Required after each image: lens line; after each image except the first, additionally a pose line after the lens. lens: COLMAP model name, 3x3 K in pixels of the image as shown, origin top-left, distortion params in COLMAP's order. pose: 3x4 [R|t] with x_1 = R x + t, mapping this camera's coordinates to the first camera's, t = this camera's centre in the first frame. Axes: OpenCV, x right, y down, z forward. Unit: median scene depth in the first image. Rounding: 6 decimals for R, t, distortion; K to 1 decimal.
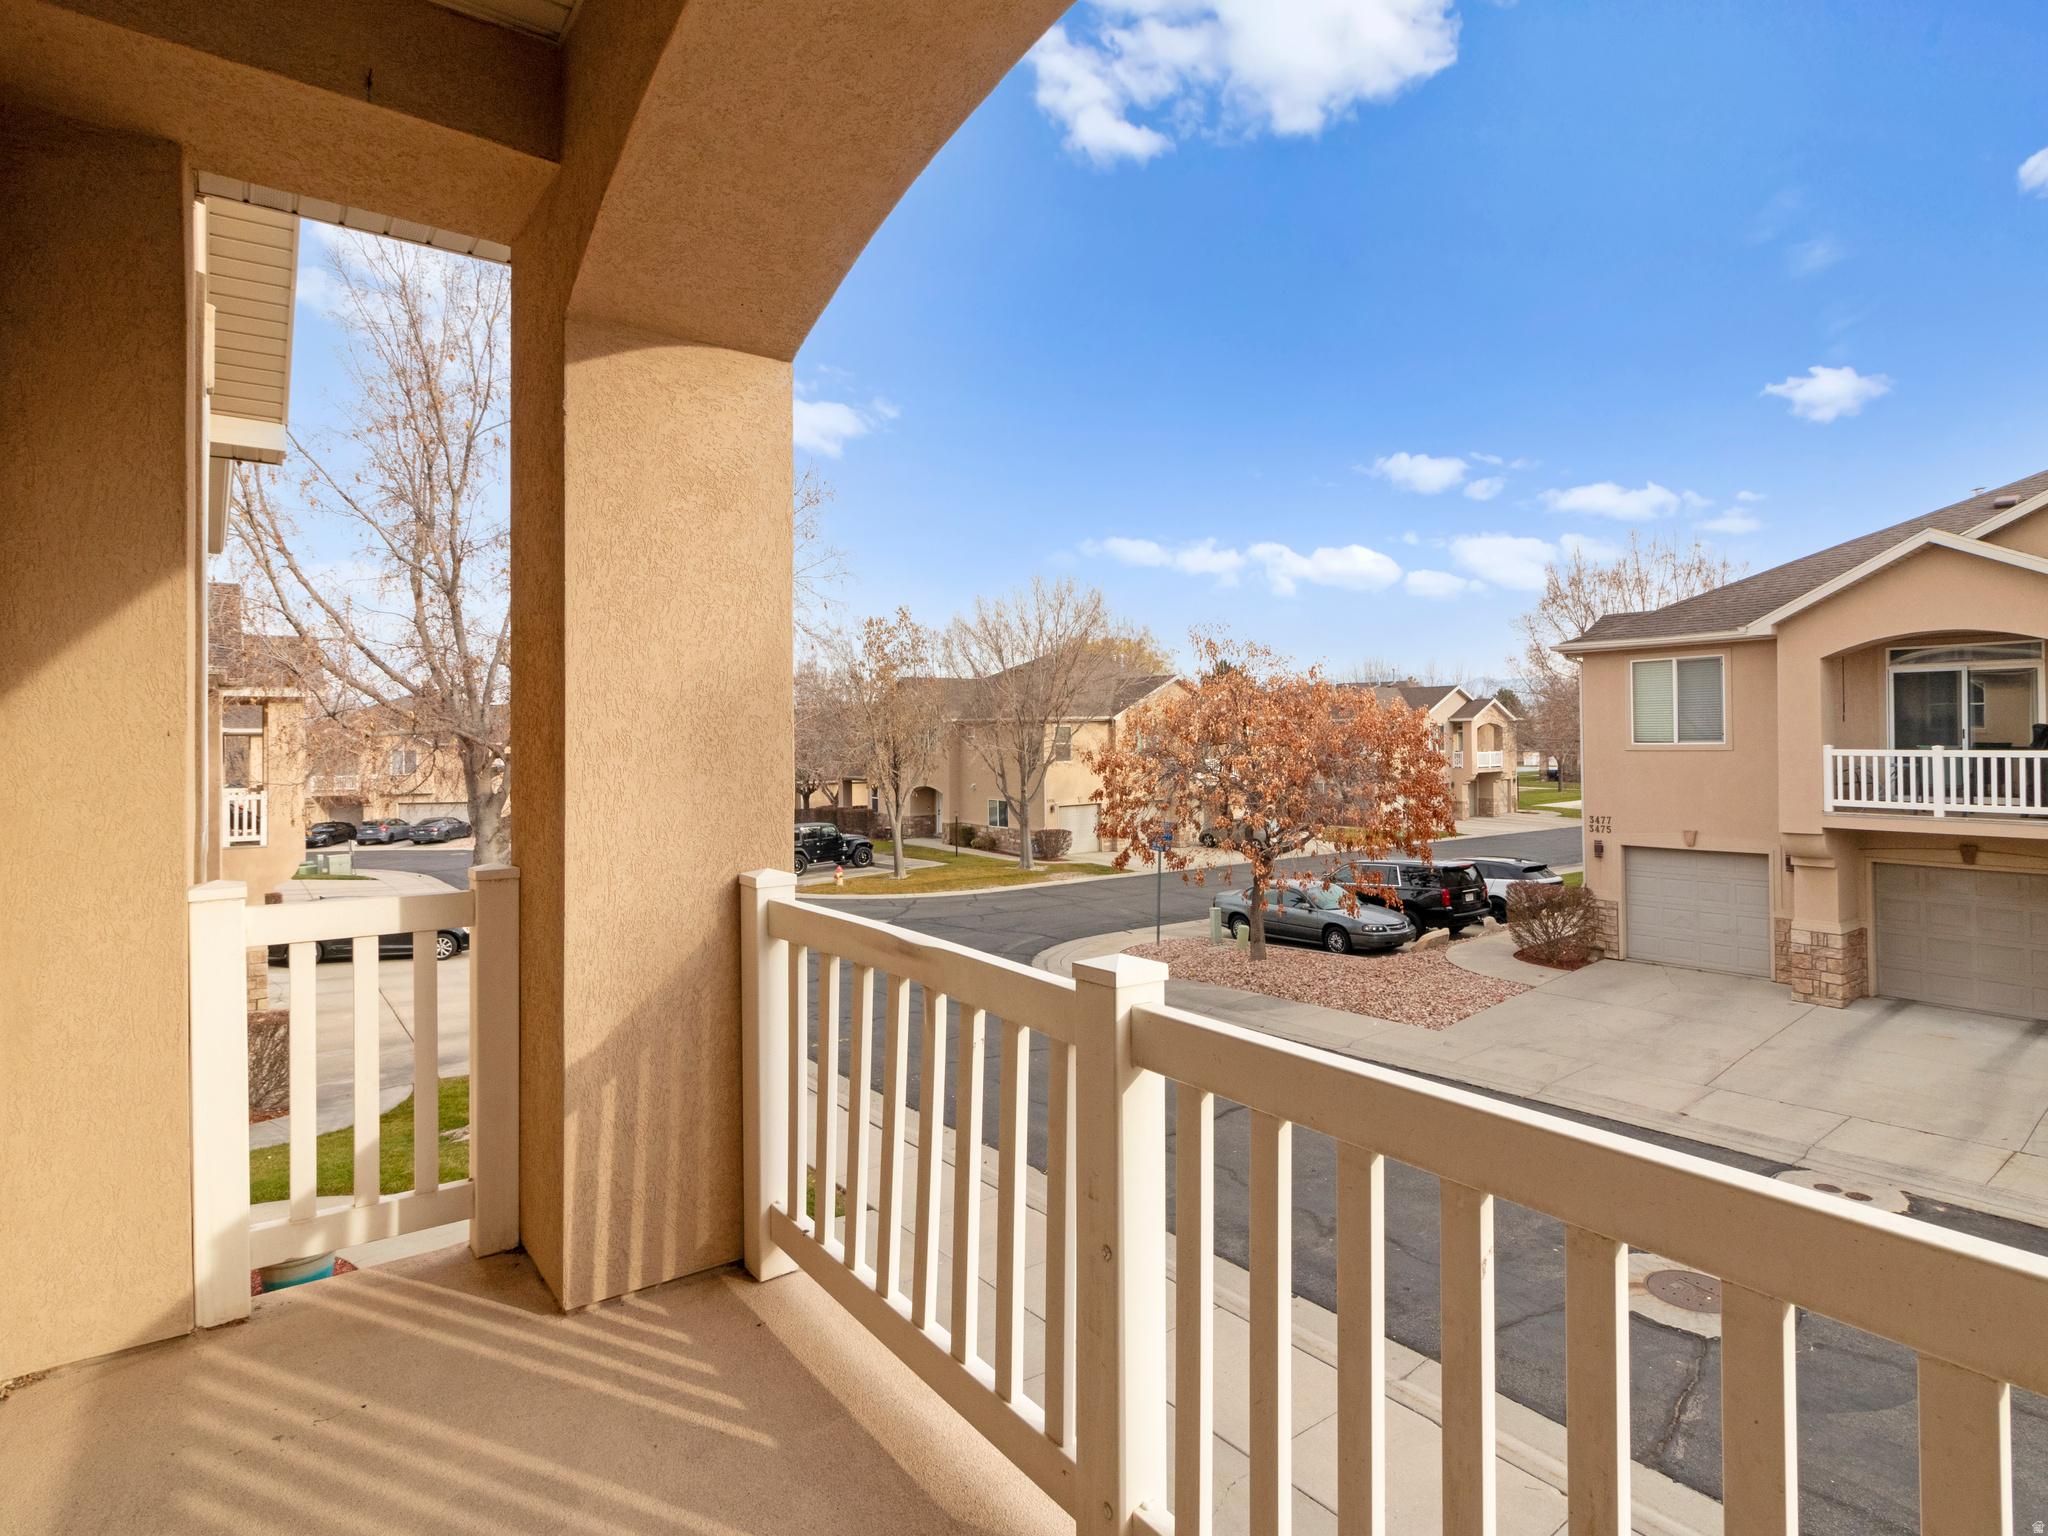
lens RADIAL K [[1081.4, 0, 1024.6], [0, 1081.4, 717.1], [0, 0, 1]] dist [-0.000022, -0.000712]
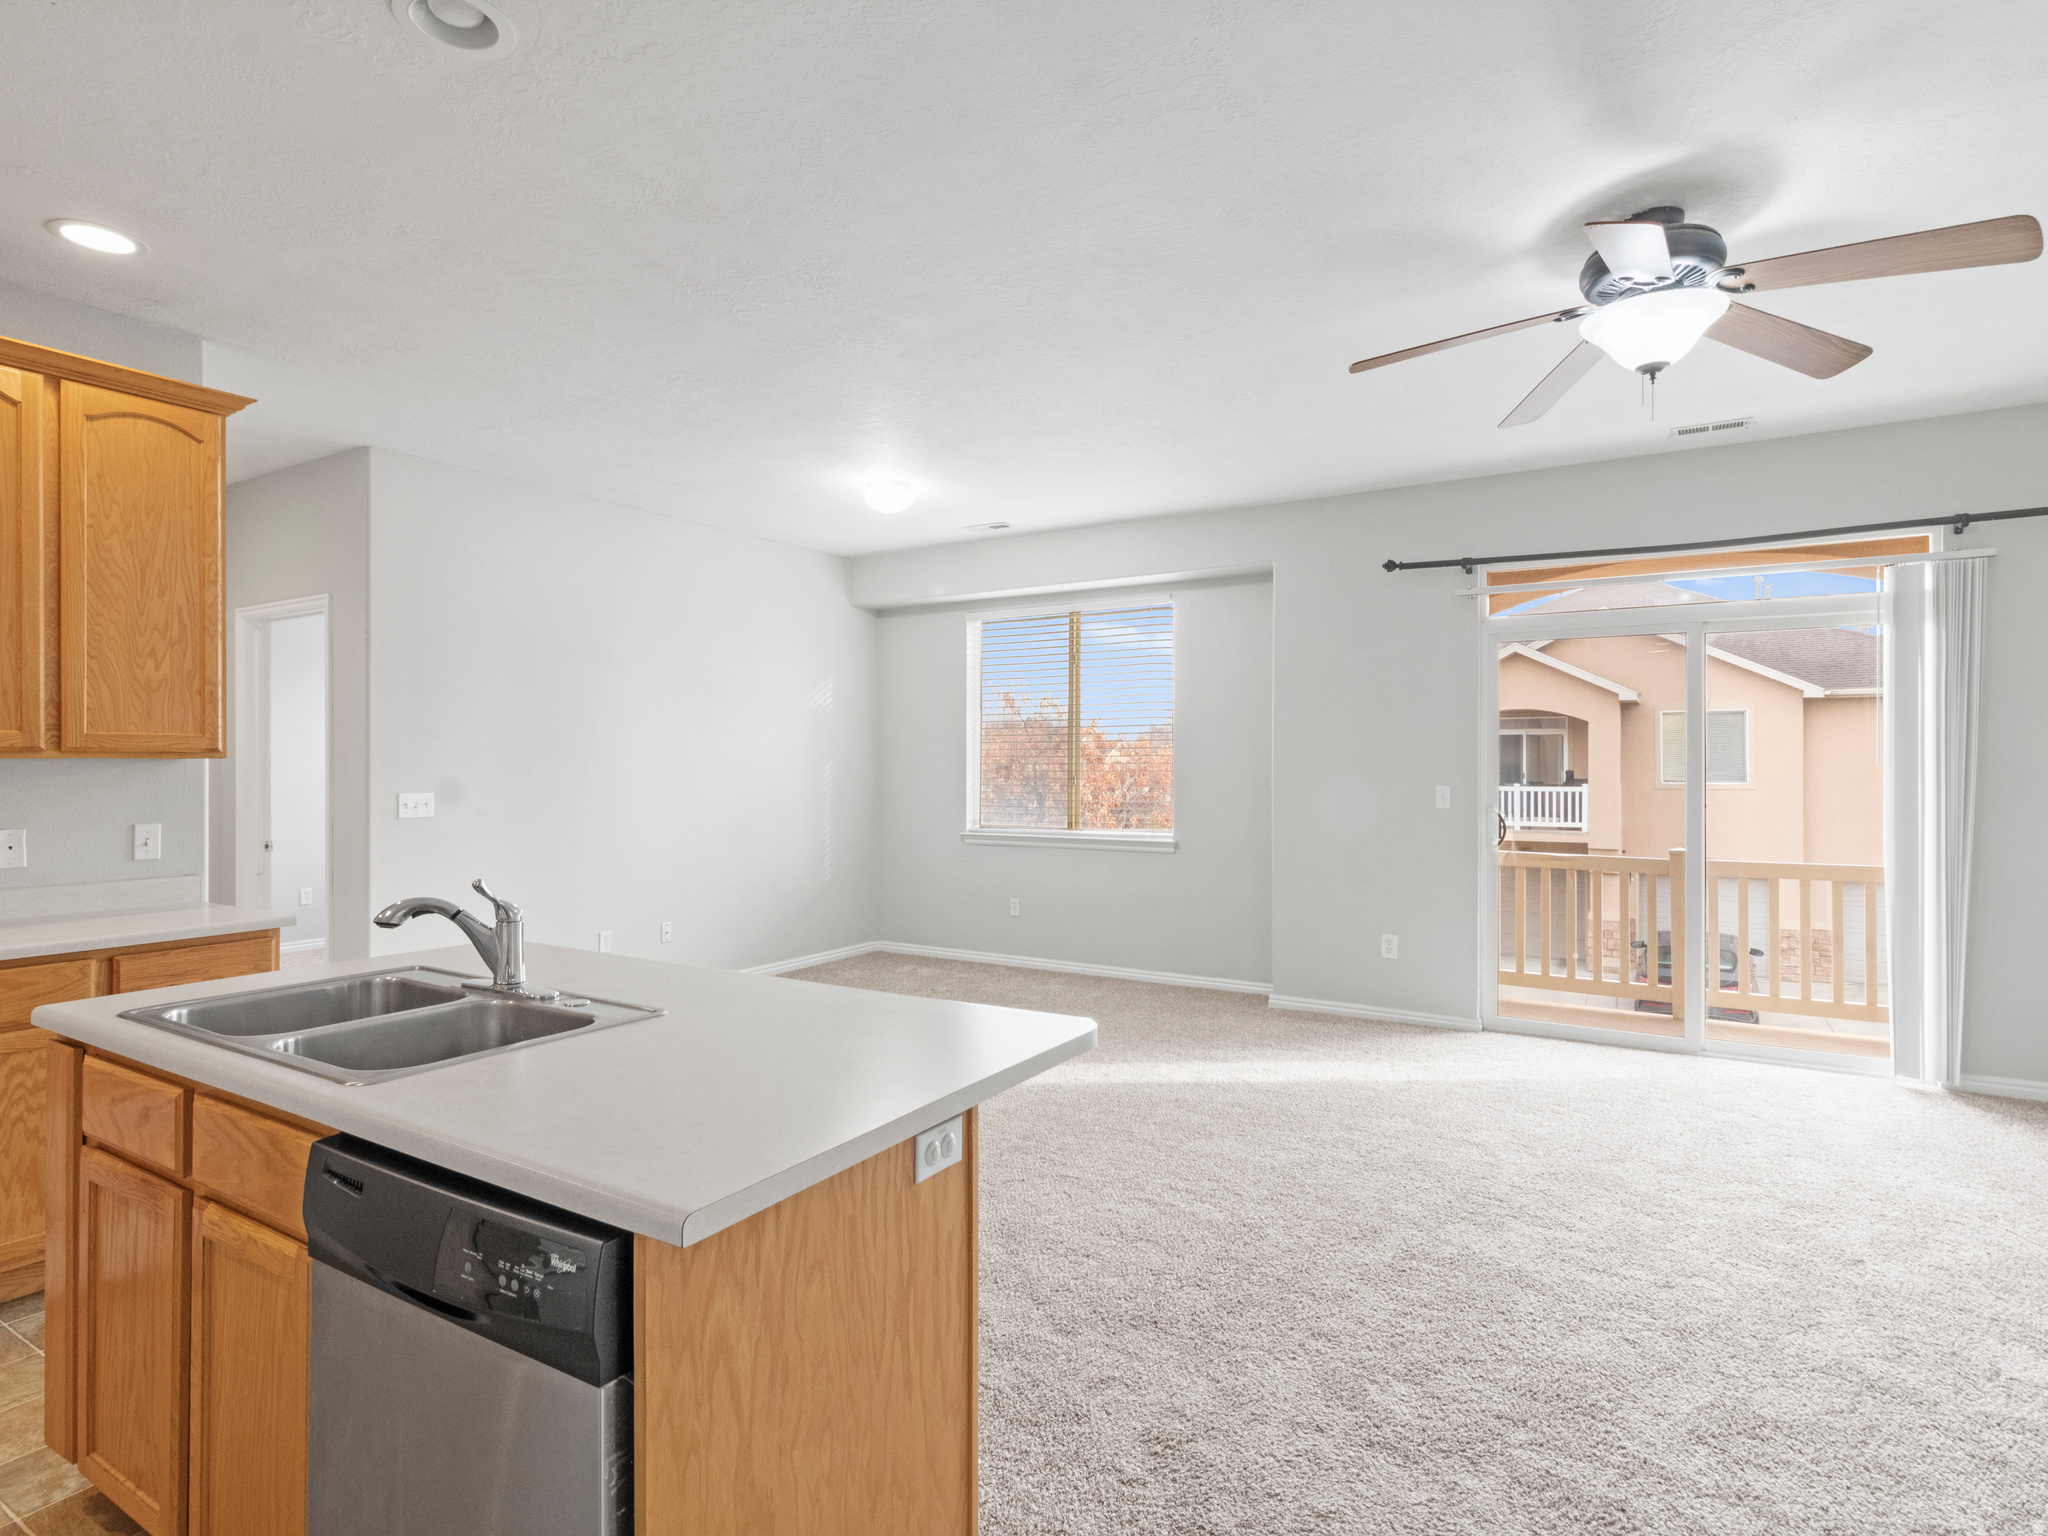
lens RADIAL K [[1079.4, 0, 1023.0], [0, 1079.4, 762.3], [0, 0, 1]] dist [0.004872, -0.000865]
pose [[0.930815, 0.008563, 0.365389, -0.350538], [-0.012615, 0.999883, 0.008703, -0.008242], [-0.365272, -0.012711, 0.930814, -0.165536]]
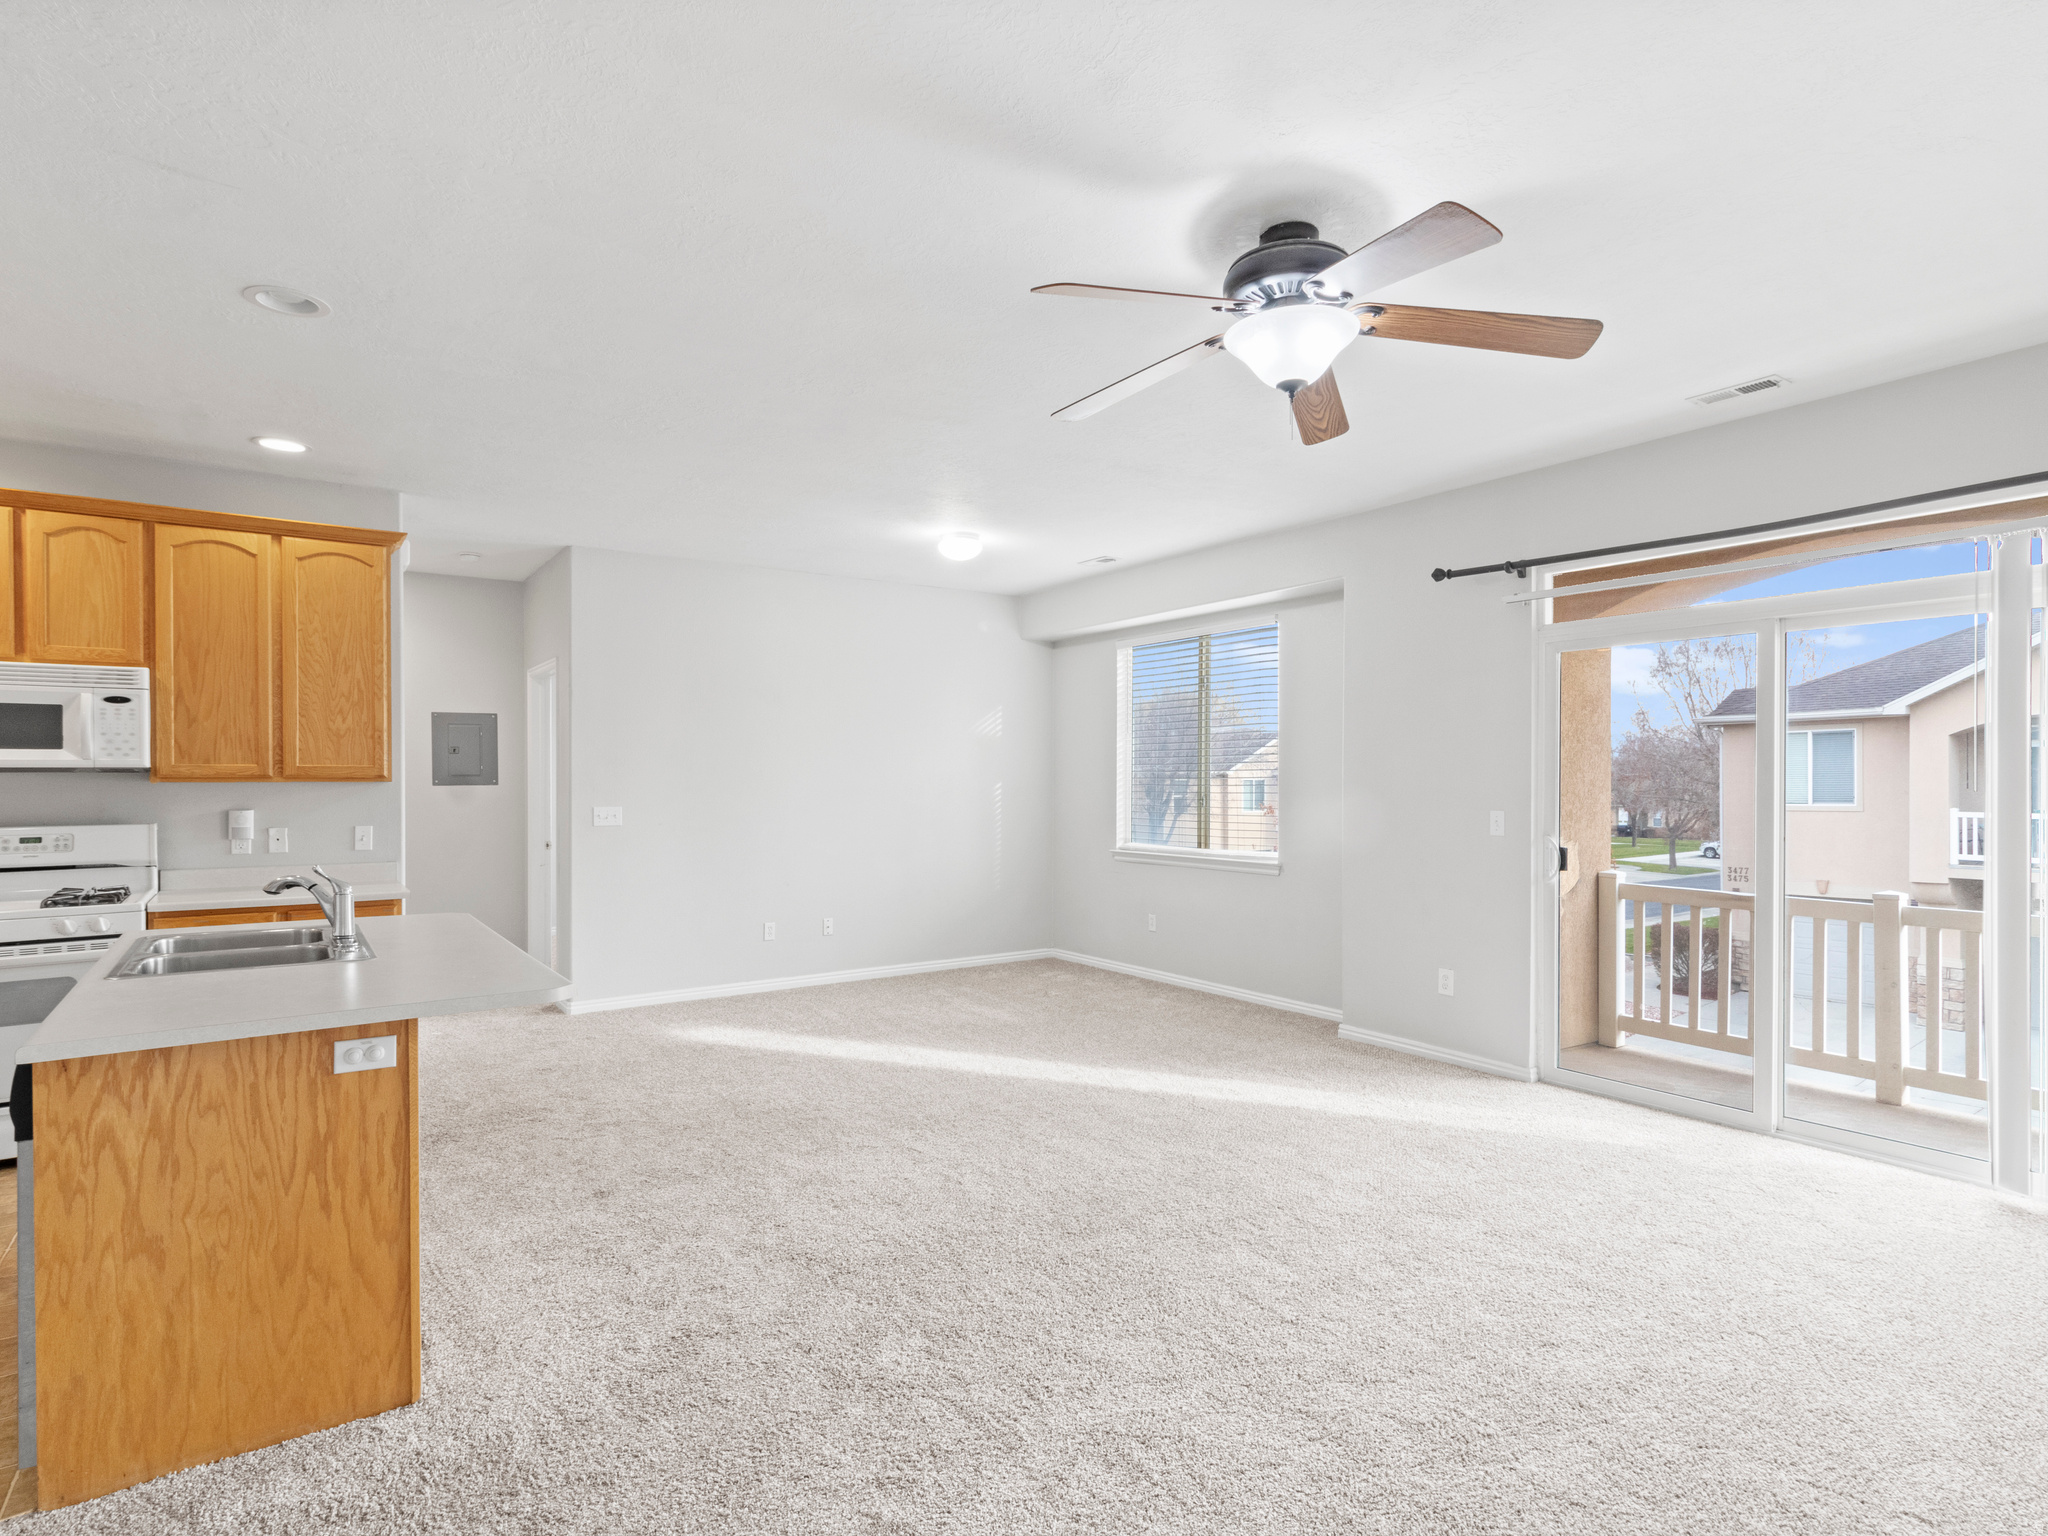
lens RADIAL K [[1076.2, 0, 1035.9], [0, 1076.2, 783.8], [0, 0, 1]] dist [0.005531, -0.000946]
pose [[0.999465, 0.009248, -0.031377, -0.225562], [-0.008743, 0.999831, 0.016183, -0.011170], [0.031522, -0.015900, 0.999377, -0.212369]]
